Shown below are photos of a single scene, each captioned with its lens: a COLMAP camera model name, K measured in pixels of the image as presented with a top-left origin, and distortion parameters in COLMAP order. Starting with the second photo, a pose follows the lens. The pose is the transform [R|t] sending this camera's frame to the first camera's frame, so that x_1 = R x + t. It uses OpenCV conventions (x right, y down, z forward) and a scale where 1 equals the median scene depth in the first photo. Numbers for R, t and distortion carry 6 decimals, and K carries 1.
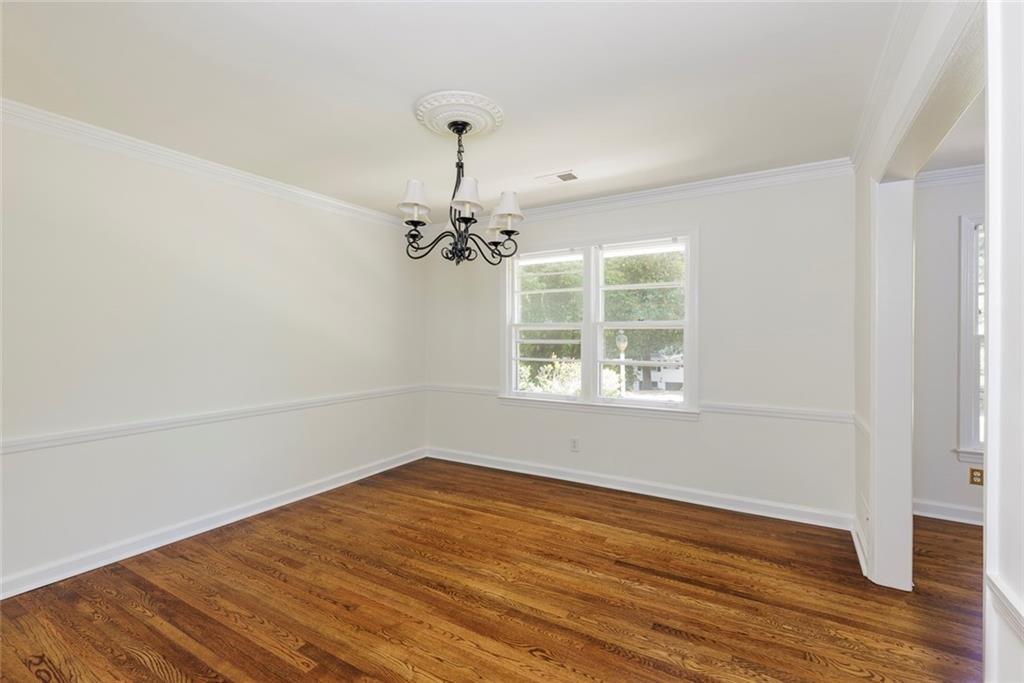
lens RADIAL K [[462.6, 0, 511.0], [0, 462.6, 338.4], [0, 0, 1]] dist [0.009937, -0.002231]
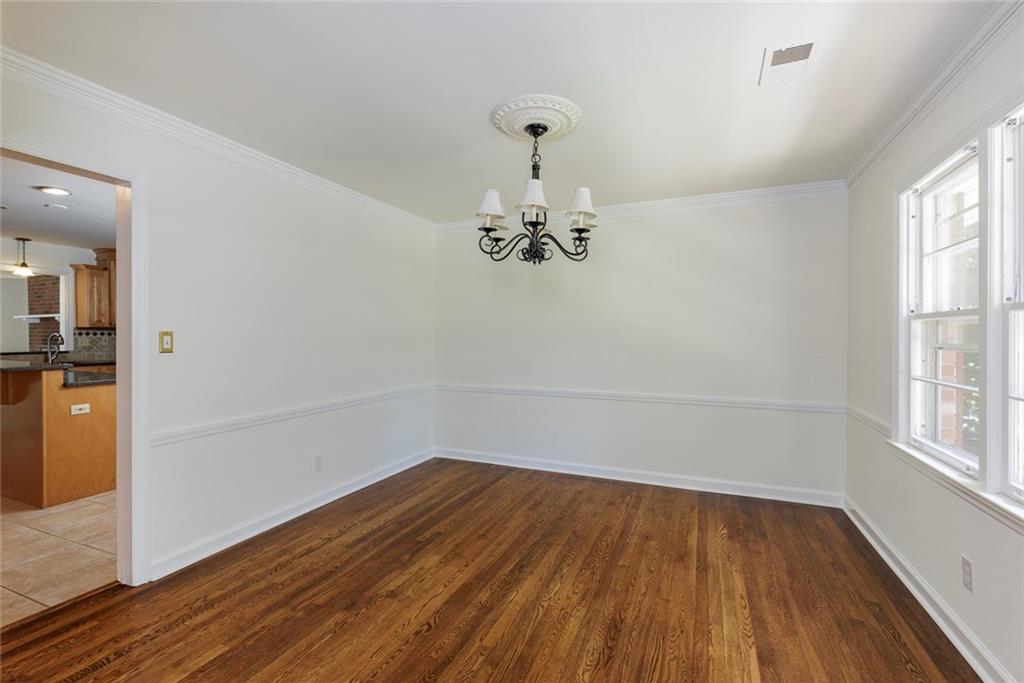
lens RADIAL K [[462.6, 0, 513.5], [0, 462.6, 338.2], [0, 0, 1]] dist [0.009937, -0.002231]
pose [[0.126436, 0.007253, -0.991948, 0.828567], [-0.008558, 0.999944, 0.006221, -0.004928], [0.991938, 0.007702, 0.126491, 0.761966]]
